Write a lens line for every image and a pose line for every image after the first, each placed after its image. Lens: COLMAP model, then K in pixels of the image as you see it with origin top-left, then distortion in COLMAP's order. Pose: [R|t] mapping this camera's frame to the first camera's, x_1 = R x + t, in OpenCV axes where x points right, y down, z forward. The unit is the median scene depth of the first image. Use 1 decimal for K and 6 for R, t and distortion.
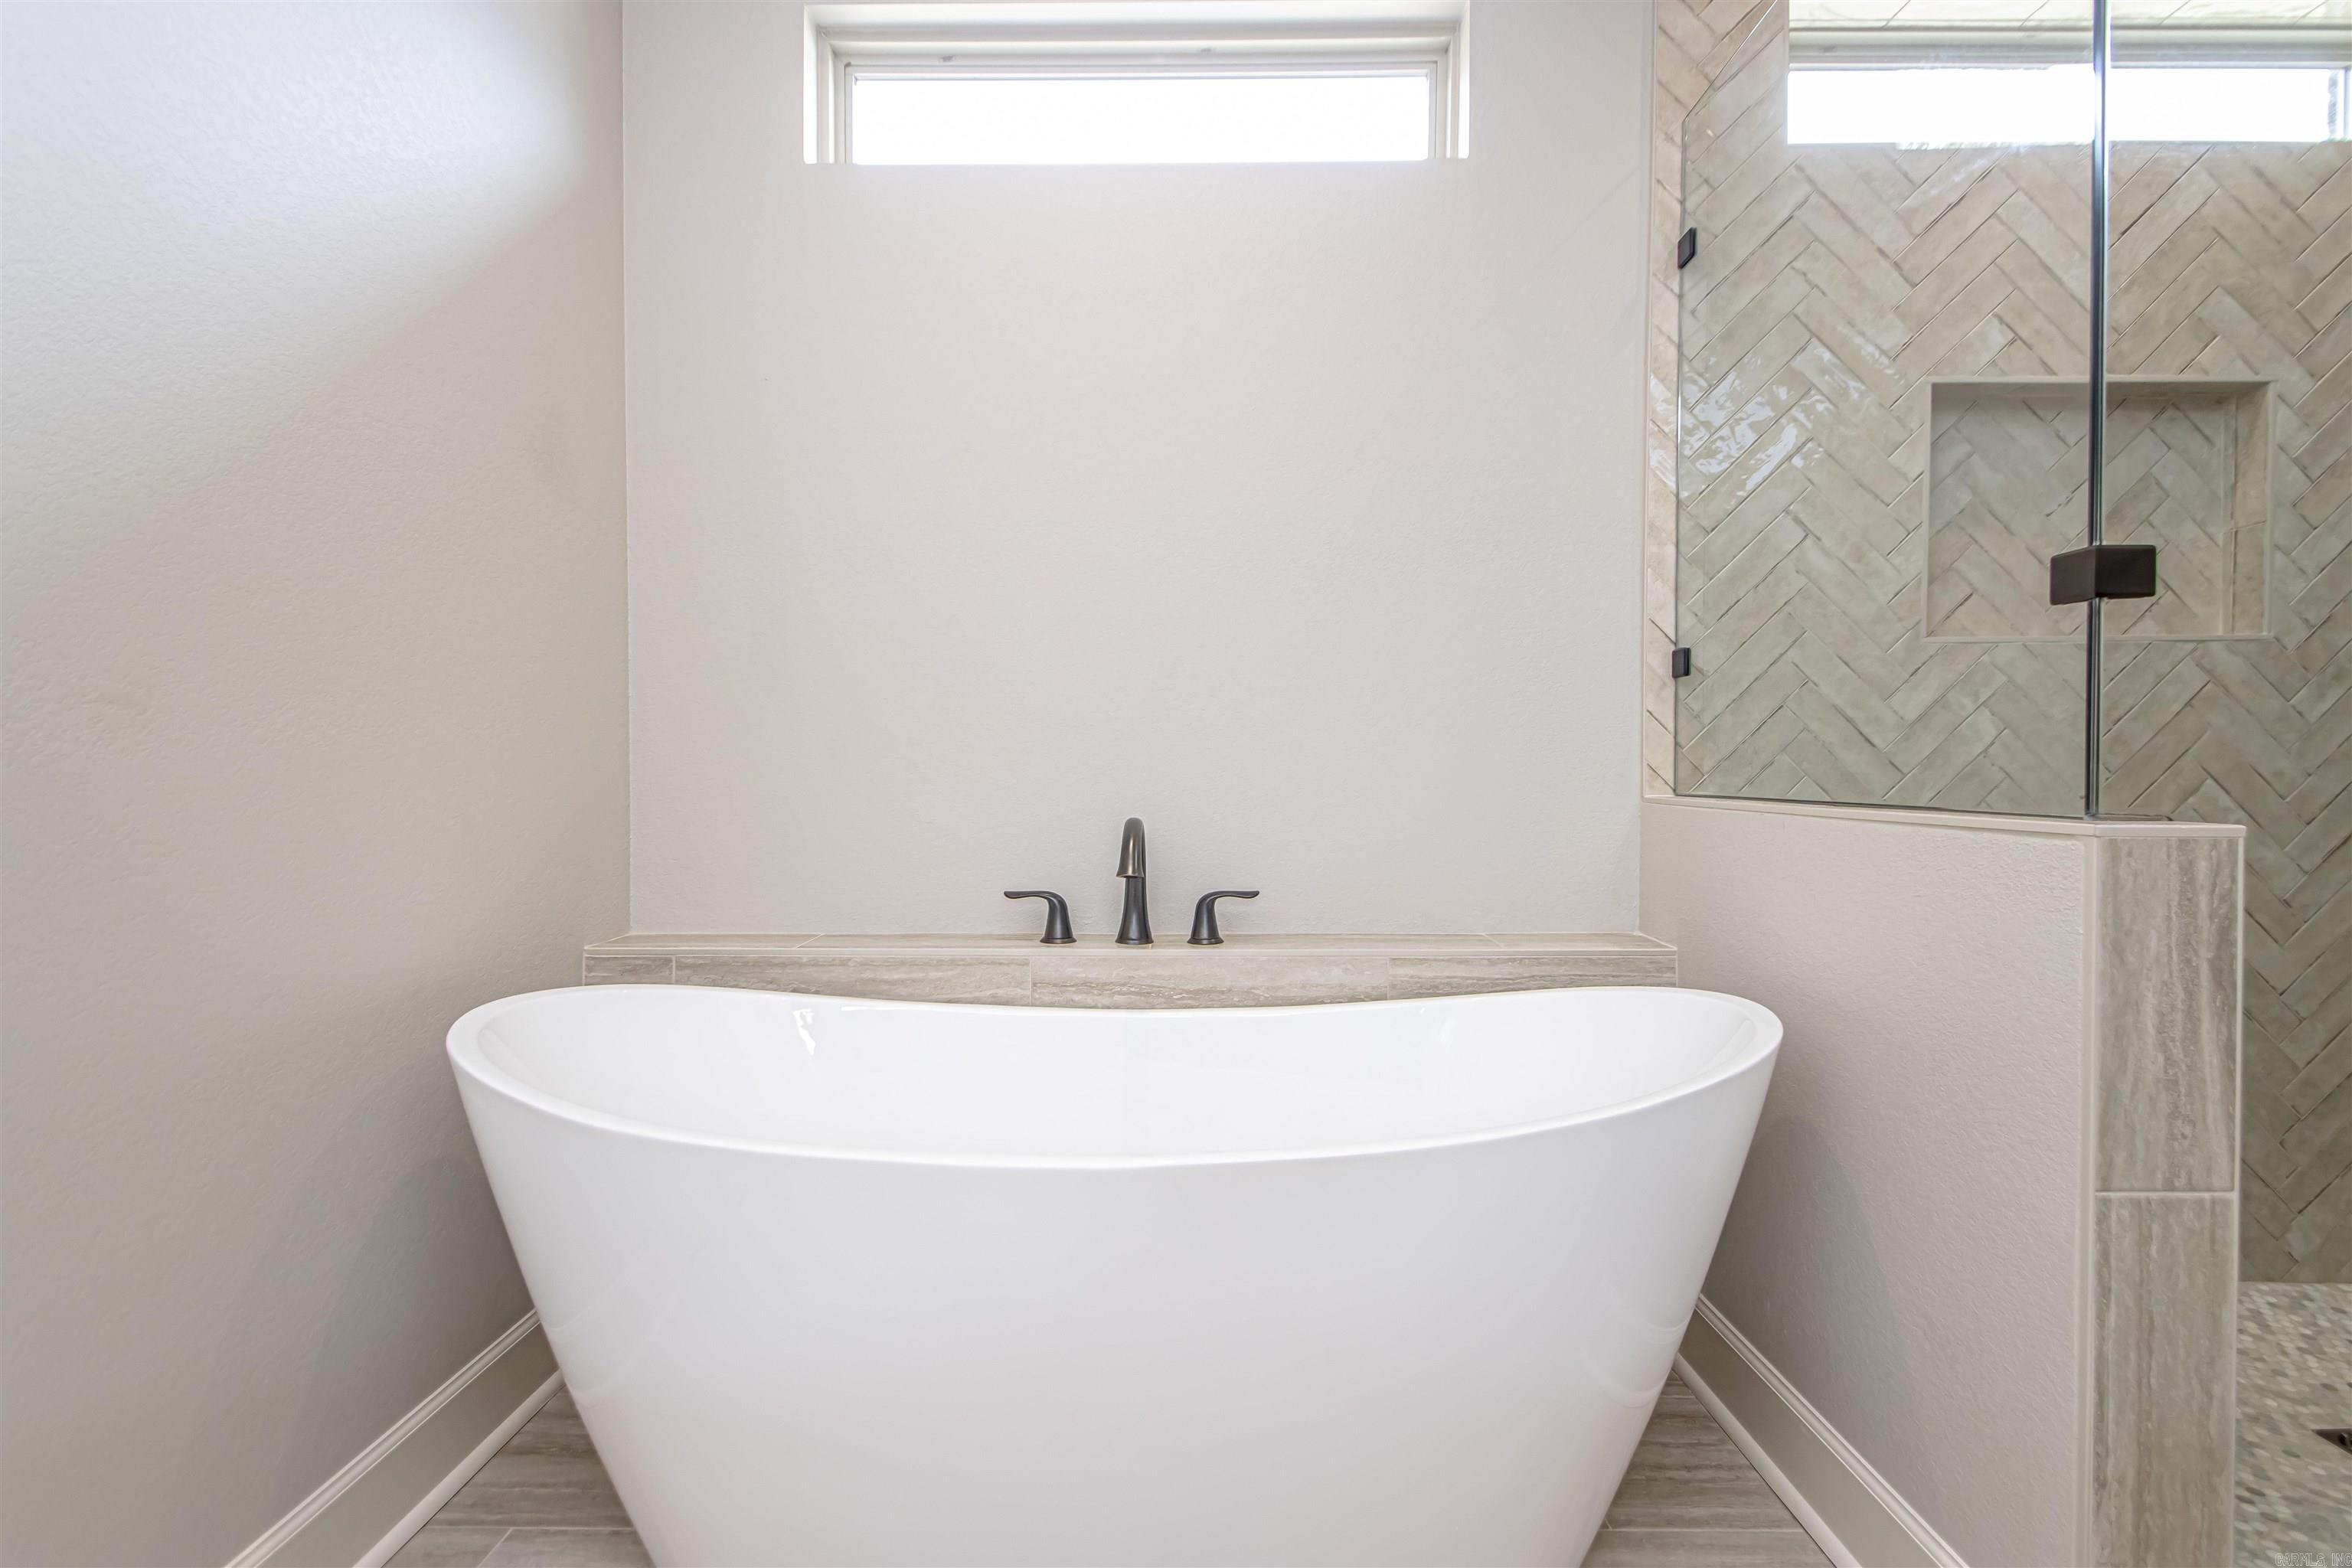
lens RADIAL K [[1103.4, 0, 1170.9], [0, 1103.4, 780.4], [0, 0, 1]] dist [0.028944, -0.015796]
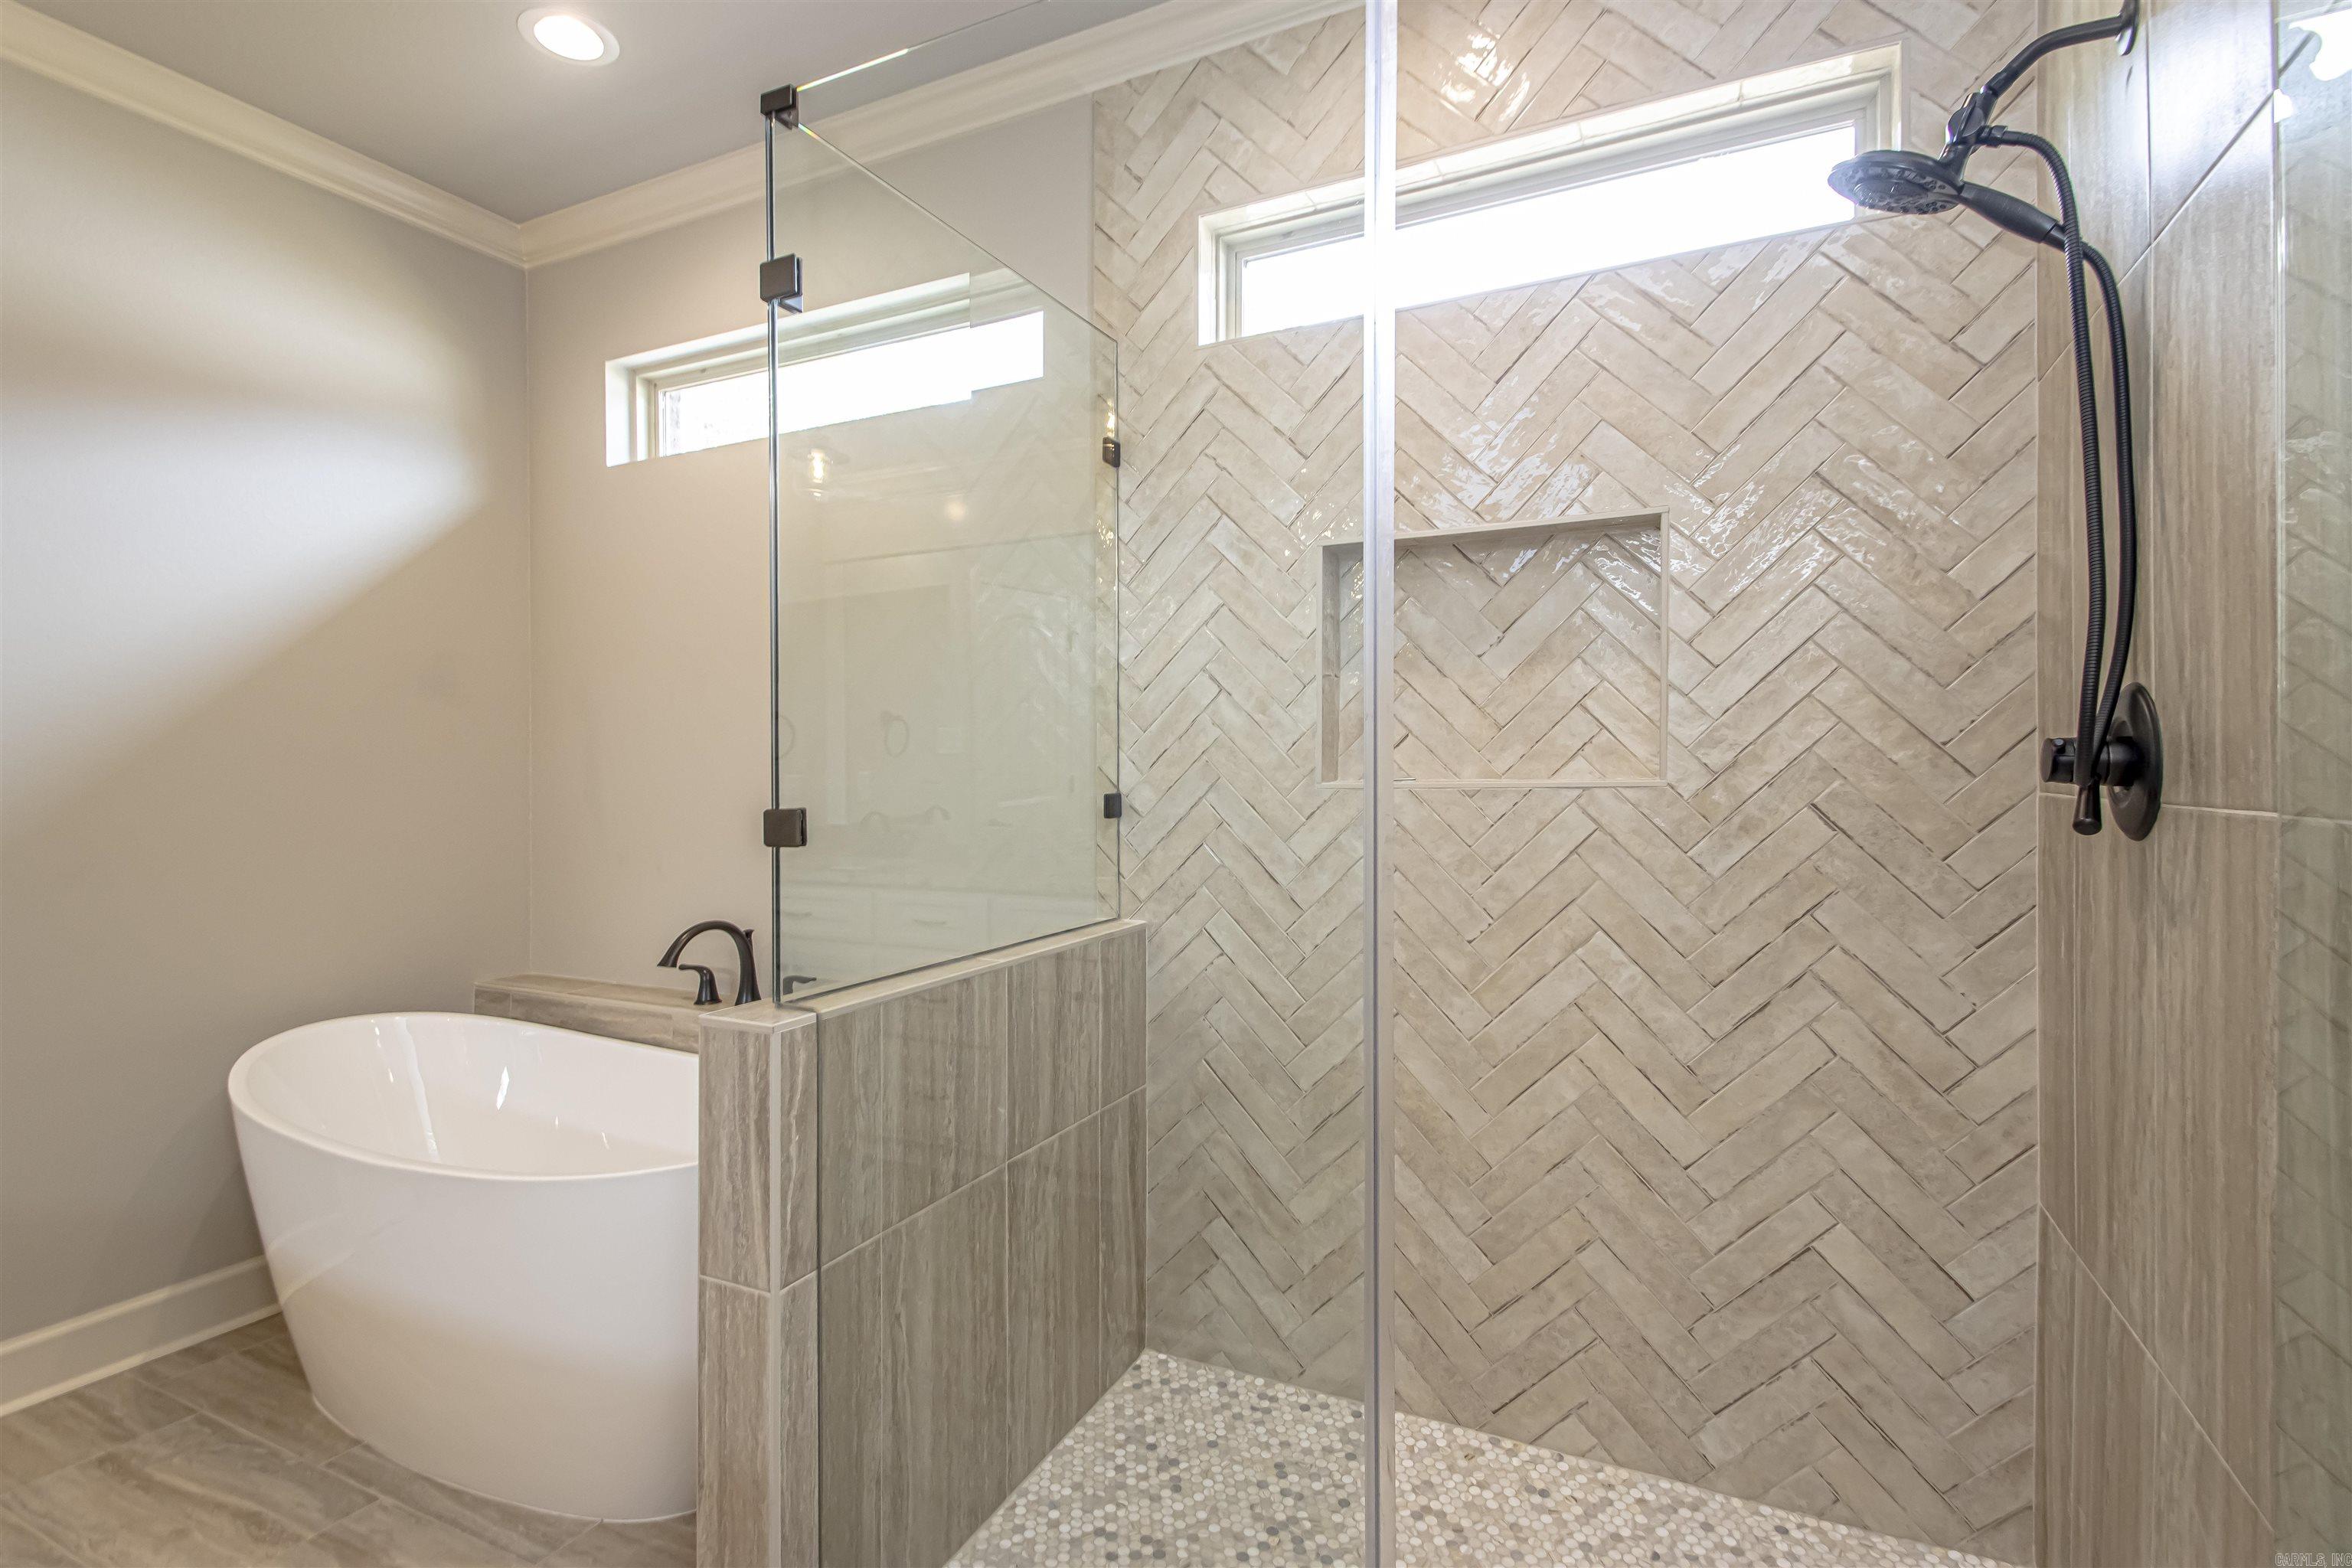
lens RADIAL K [[1103.4, 0, 1206.2], [0, 1103.4, 763.6], [0, 0, 1]] dist [0.028944, -0.015796]
pose [[0.907056, -0.006829, -0.420955, 1.026281], [0.001117, 0.999904, -0.013815, -0.132534], [0.421009, 0.012061, 0.906976, -0.008780]]
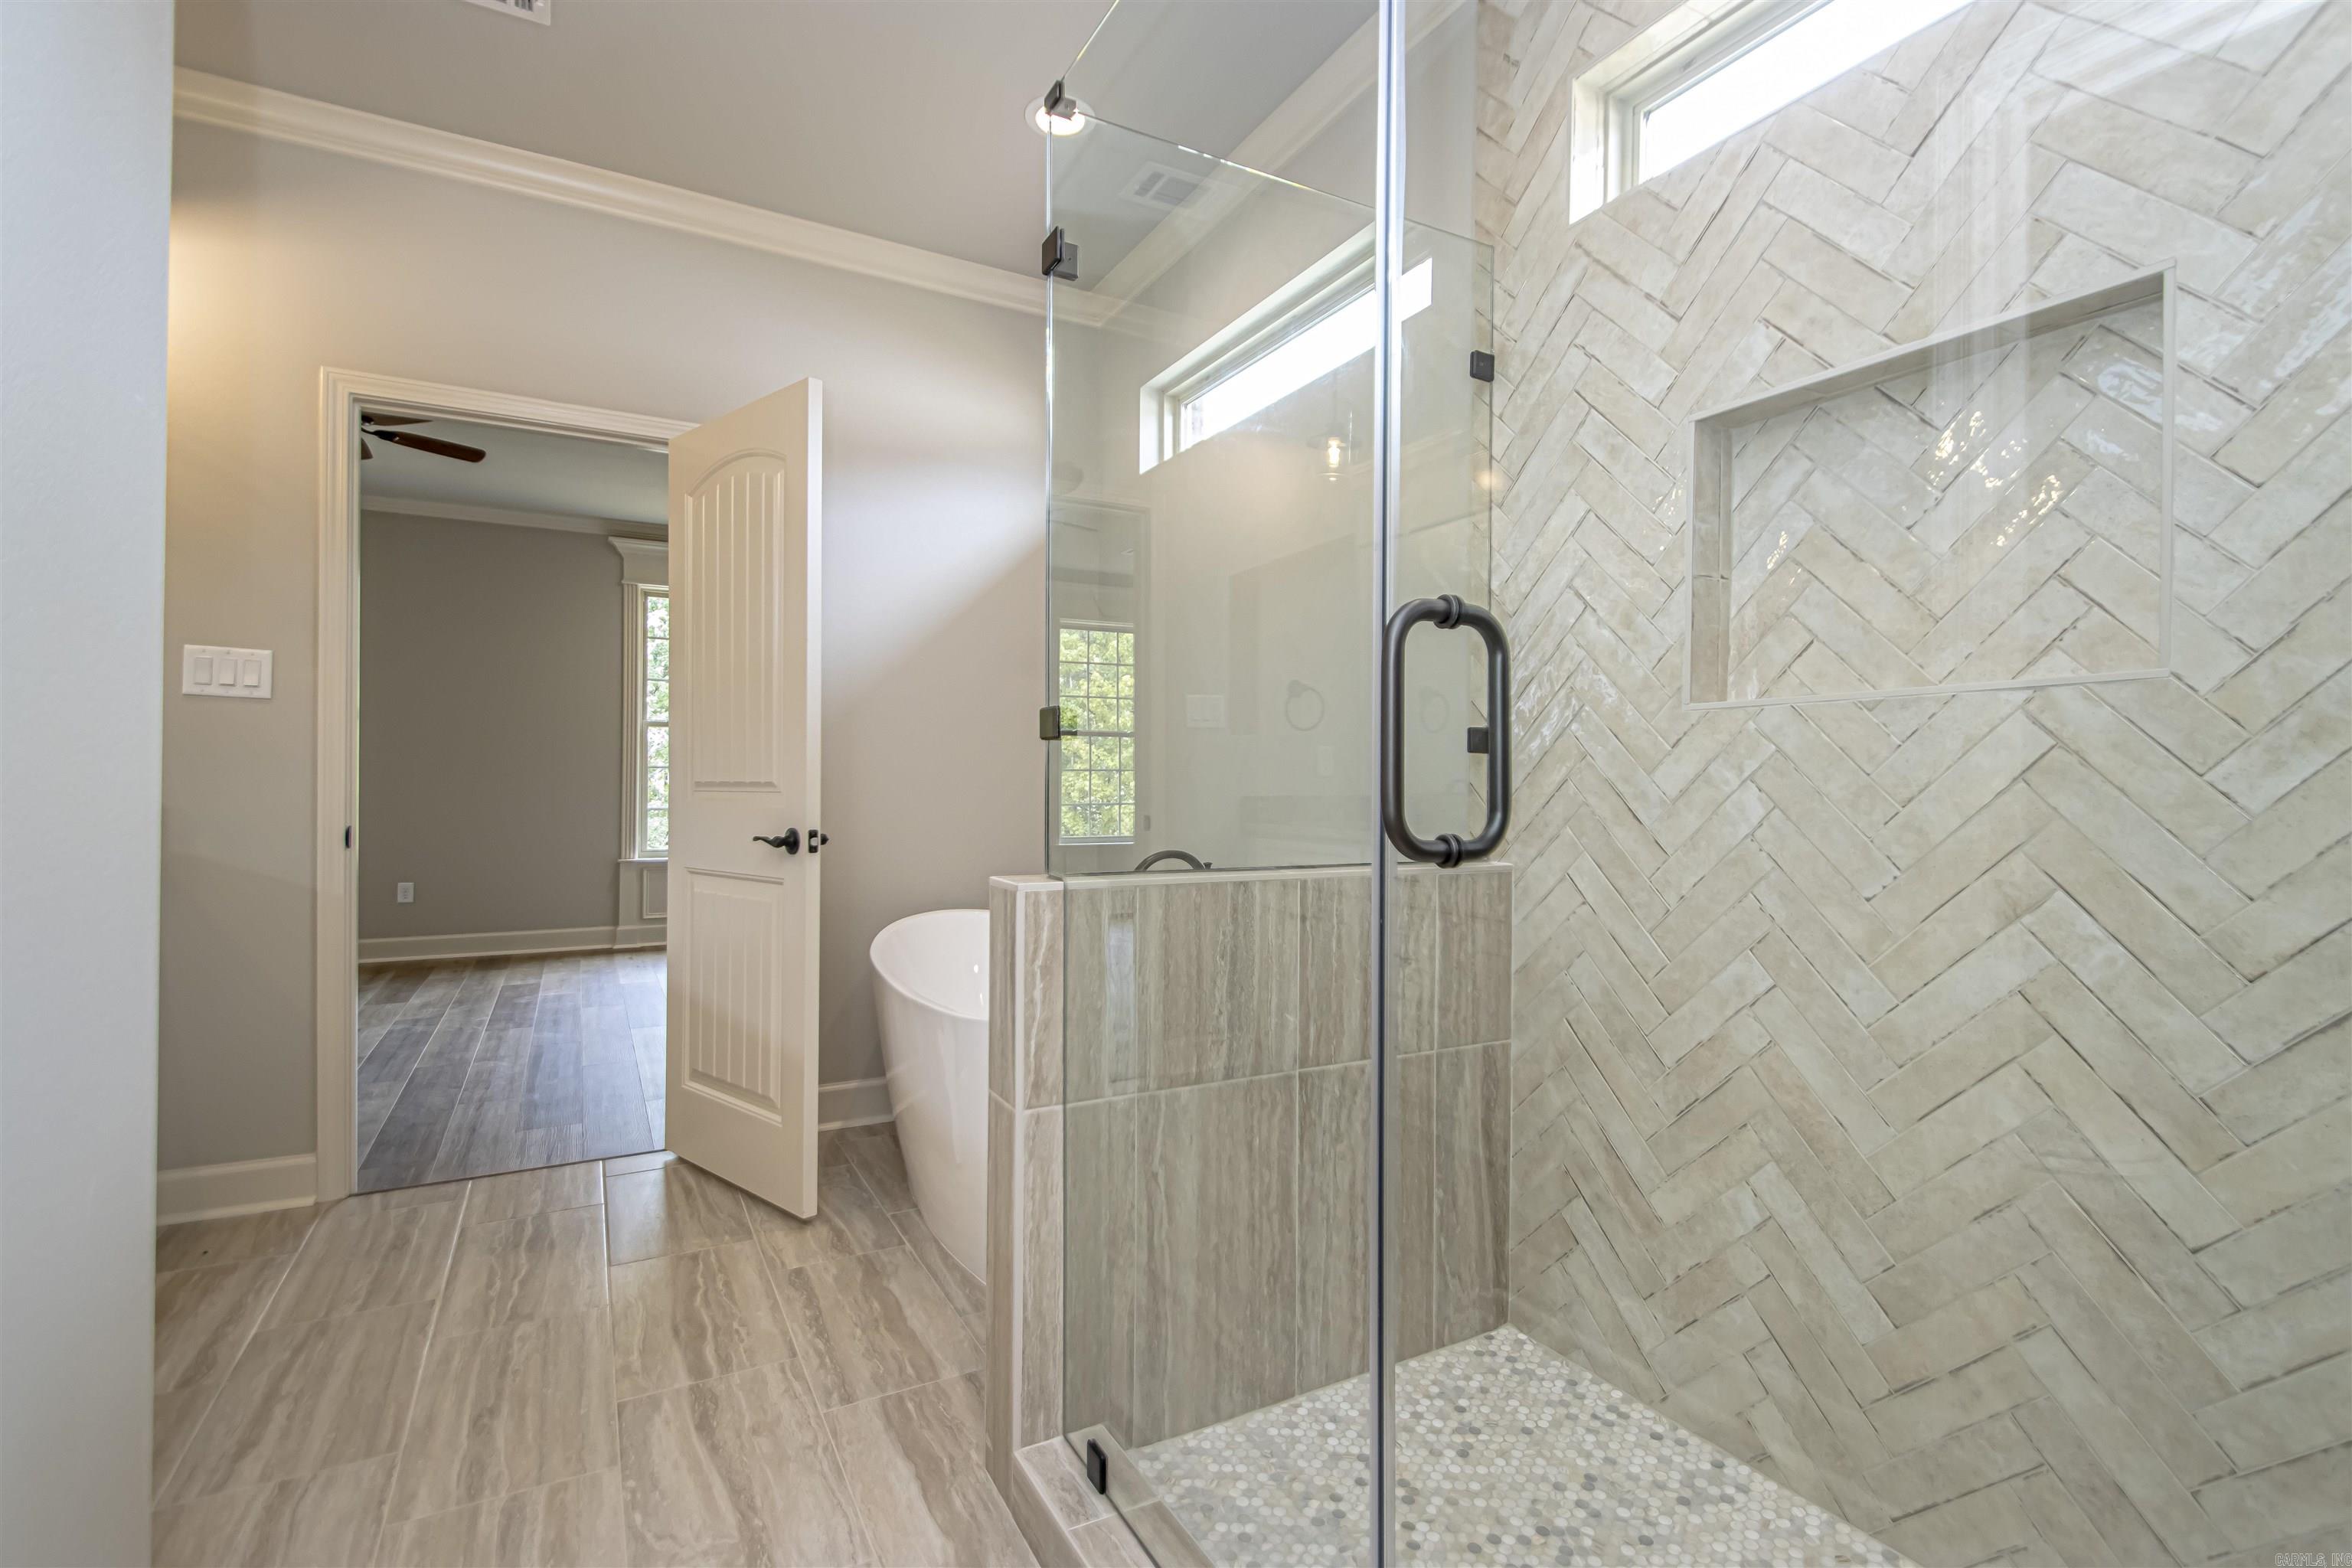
lens RADIAL K [[1103.4, 0, 1195.8], [0, 1103.4, 774.2], [0, 0, 1]] dist [0.028944, -0.015796]
pose [[0.493410, -0.000449, -0.869797, 1.261510], [-0.017025, 0.999803, -0.010174, -0.055743], [0.869630, 0.019828, 0.493305, 0.214619]]
